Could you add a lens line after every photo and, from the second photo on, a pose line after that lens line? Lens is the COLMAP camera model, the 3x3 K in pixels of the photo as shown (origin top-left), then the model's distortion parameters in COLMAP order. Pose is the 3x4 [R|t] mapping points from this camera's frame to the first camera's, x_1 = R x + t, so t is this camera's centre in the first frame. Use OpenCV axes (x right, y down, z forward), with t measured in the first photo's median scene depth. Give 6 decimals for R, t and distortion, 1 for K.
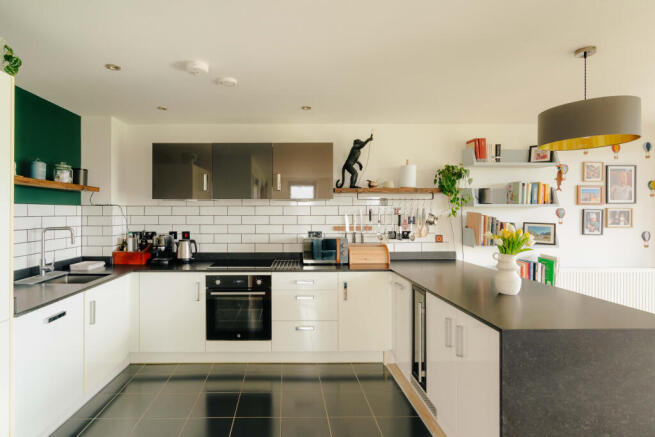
lens RADIAL K [[321.4, 0, 327.5], [0, 321.4, 218.5], [0, 0, 1]] dist [0.000478, 0.000125]
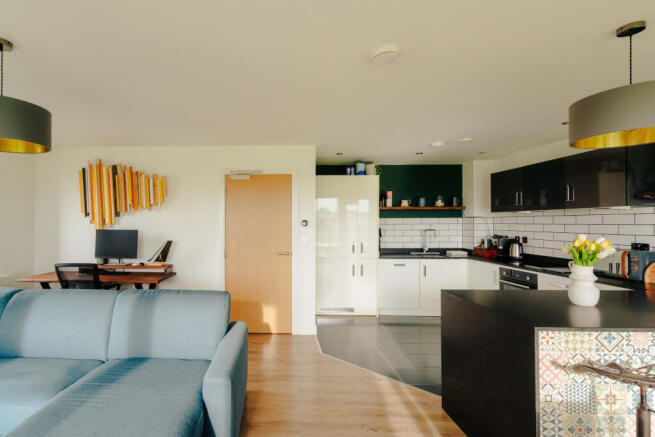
lens RADIAL K [[293.8, 0, 327.5], [0, 293.8, 218.5], [0, 0, 1]] dist [-0.000321, 0.000009]
pose [[0.164559, -0.015252, -0.986249, 0.638090], [-0.013360, 0.999754, -0.017690, -0.000264], [0.986277, 0.016087, 0.164315, 0.047572]]
